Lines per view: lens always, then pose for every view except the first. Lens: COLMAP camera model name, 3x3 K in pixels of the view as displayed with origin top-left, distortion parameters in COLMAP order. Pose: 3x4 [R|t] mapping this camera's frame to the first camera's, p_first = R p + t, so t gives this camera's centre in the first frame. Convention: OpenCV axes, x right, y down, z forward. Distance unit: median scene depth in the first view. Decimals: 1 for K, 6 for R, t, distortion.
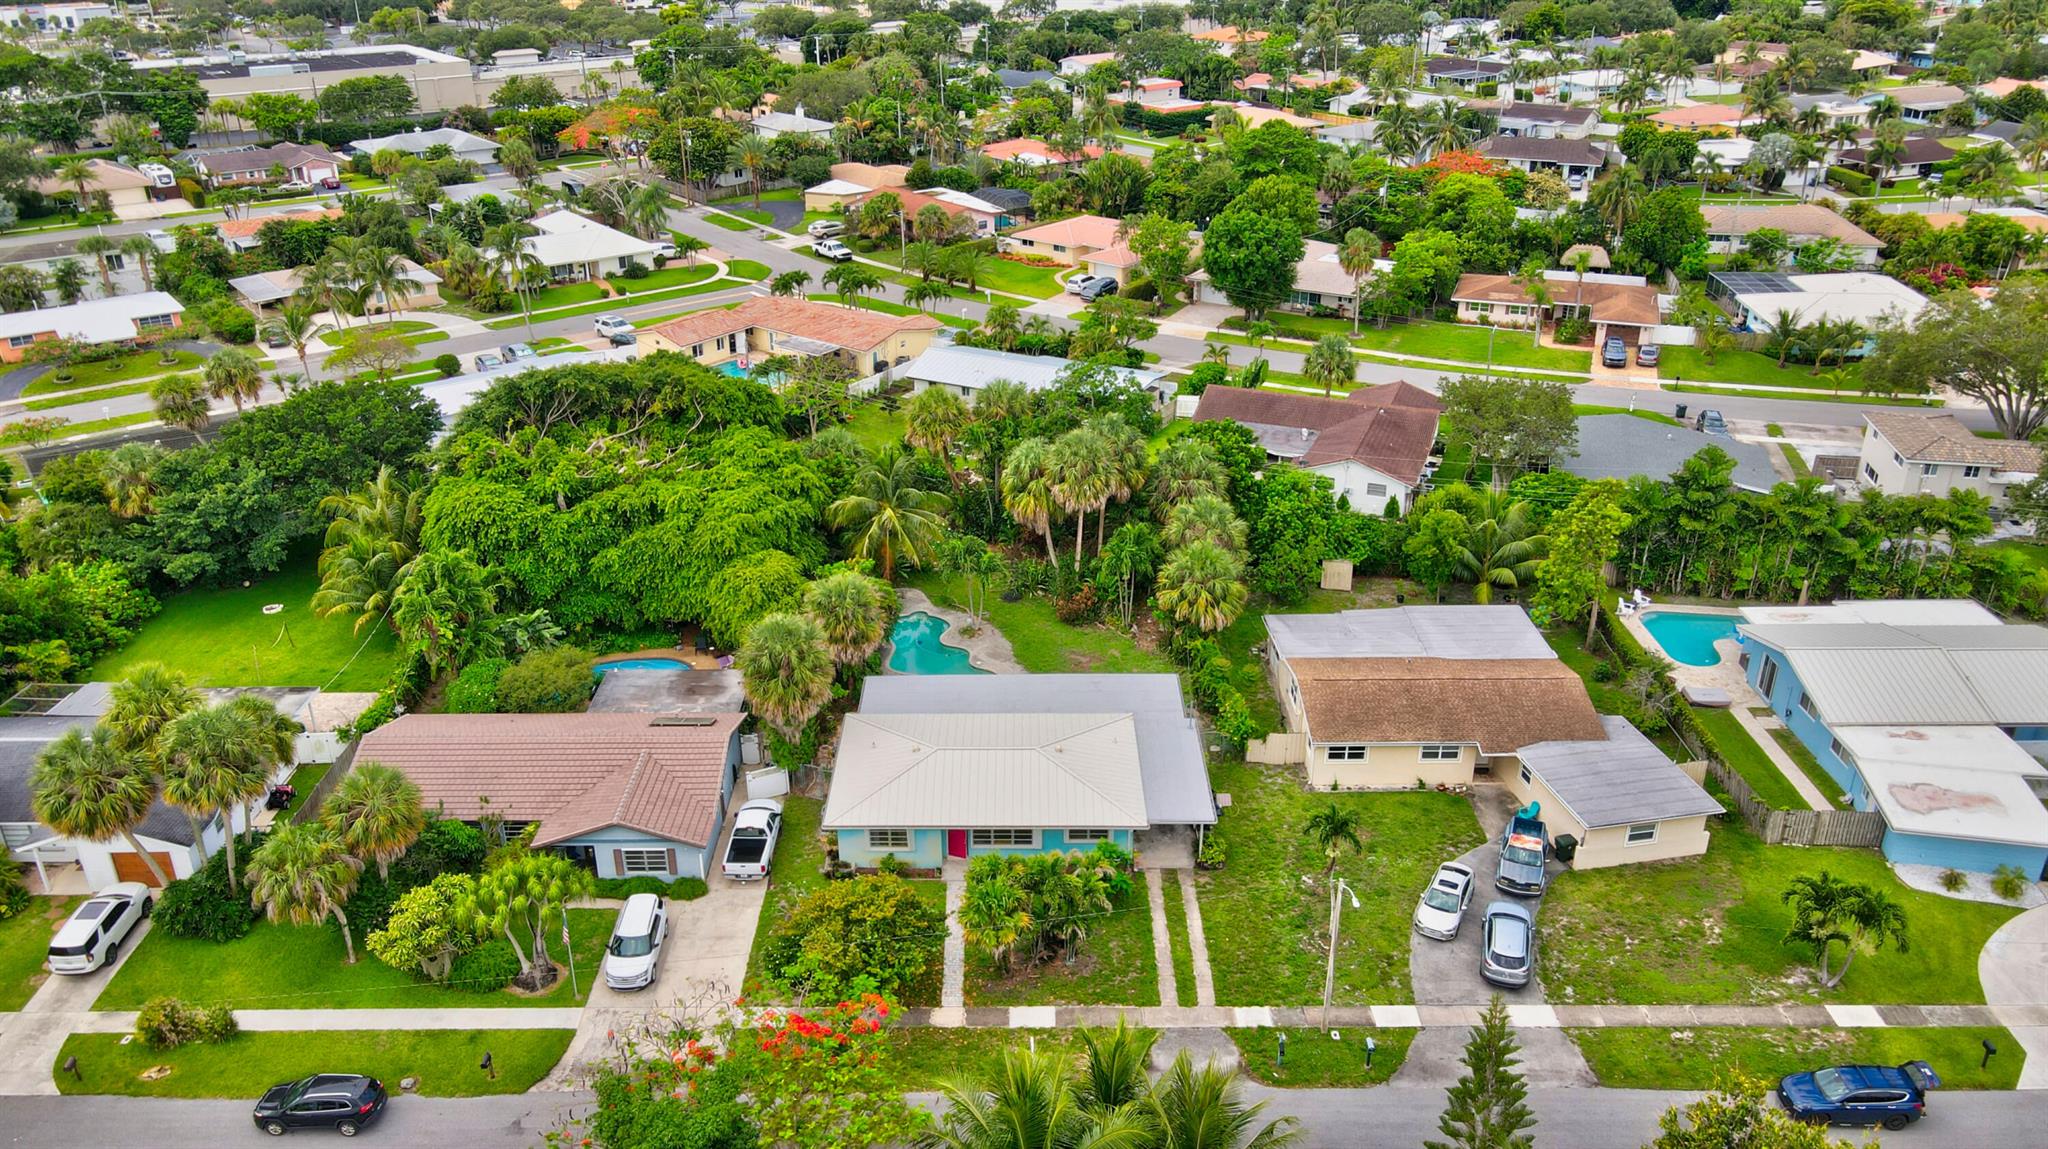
lens RADIAL K [[1519.5, 0, 1024.0], [0, 1519.5, 574.5], [0, 0, 1]] dist [0.004090, 0.005558]
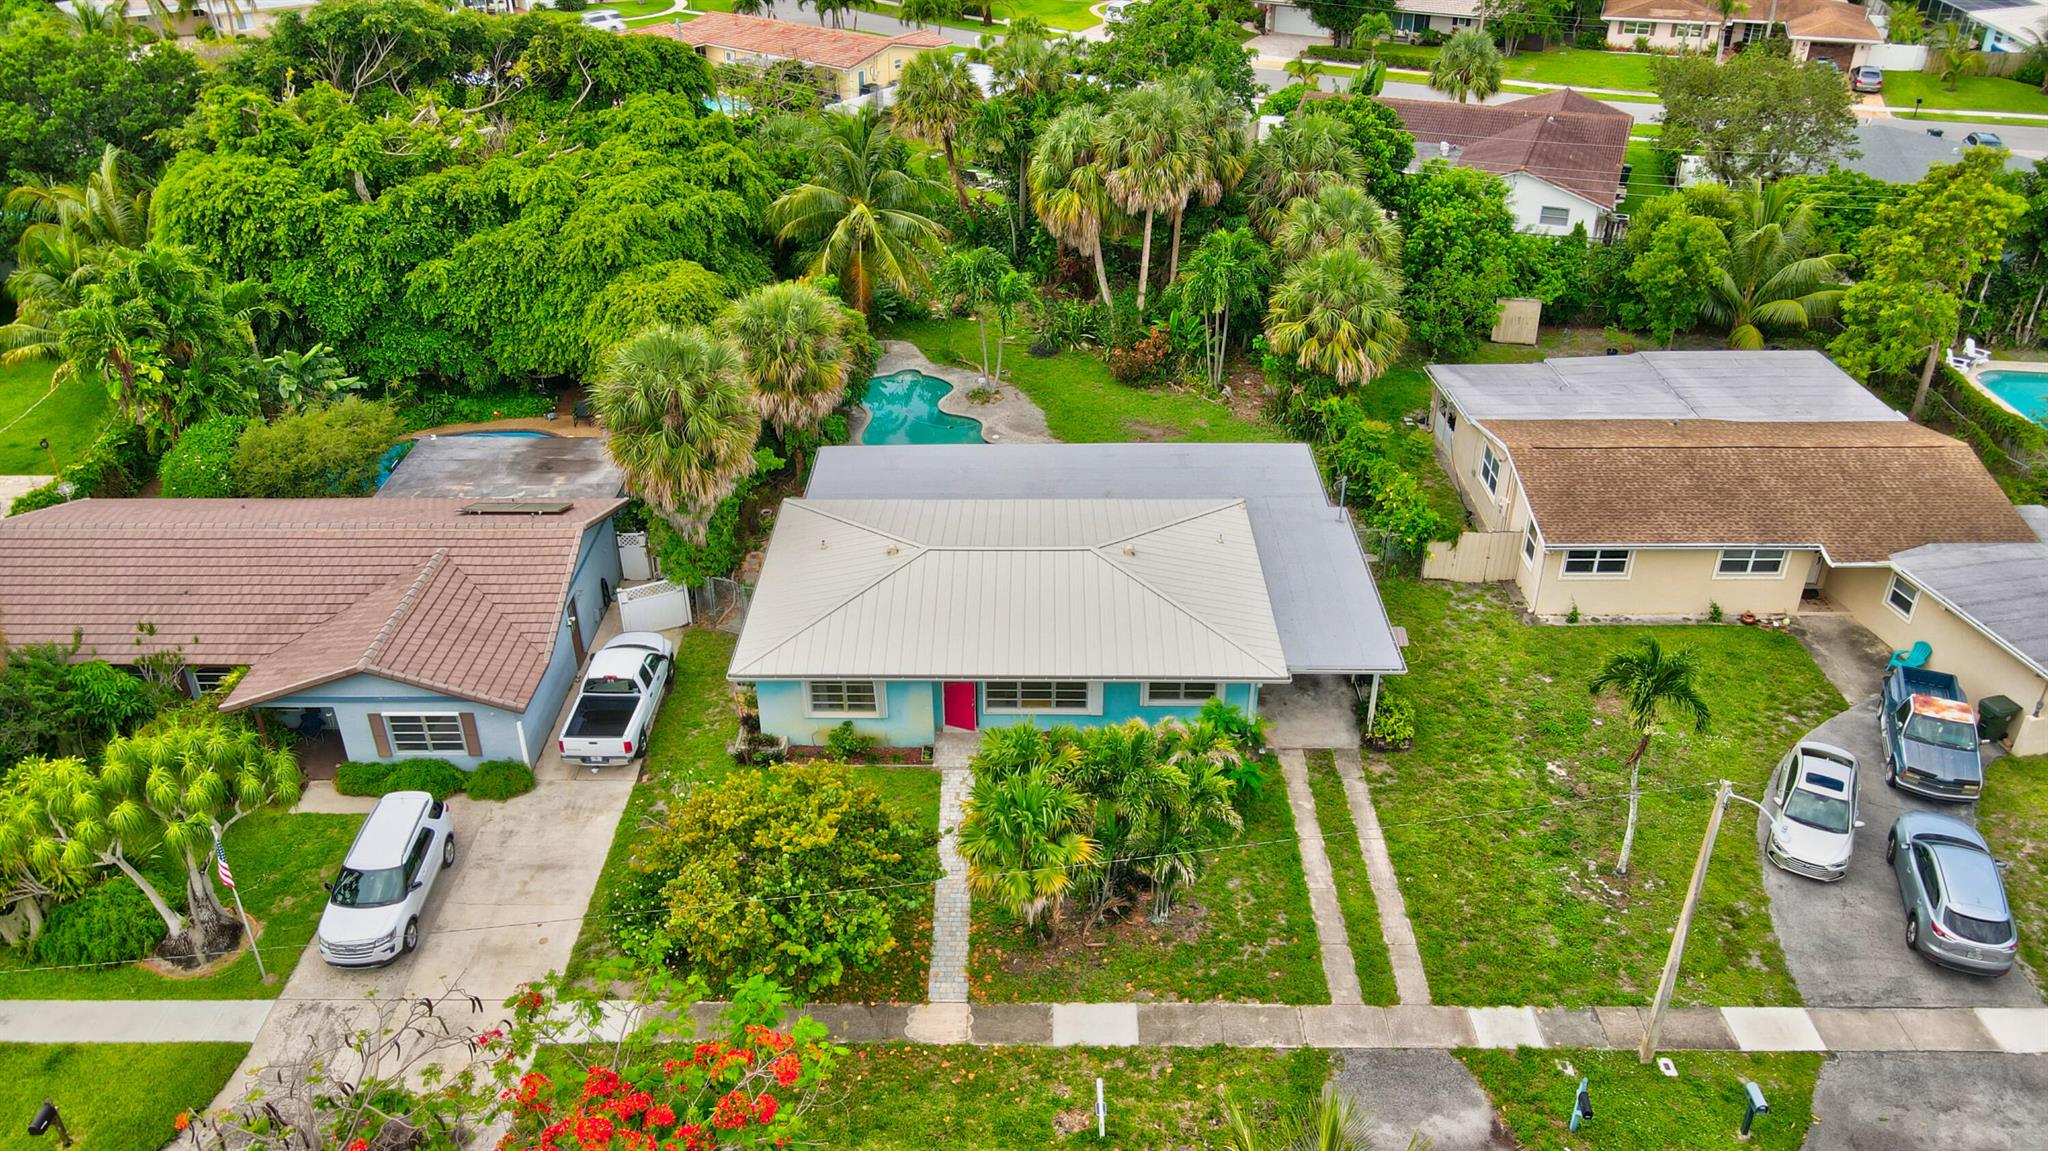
lens RADIAL K [[1443.4, 0, 1049.3], [0, 1443.4, 567.4], [0, 0, 1]] dist [0.031146, -0.000660]
pose [[0.999946, 0.005130, 0.009027, -0.012836], [-0.005855, 0.996594, 0.082259, 0.068226], [-0.008575, -0.082308, 0.996570, 0.393076]]
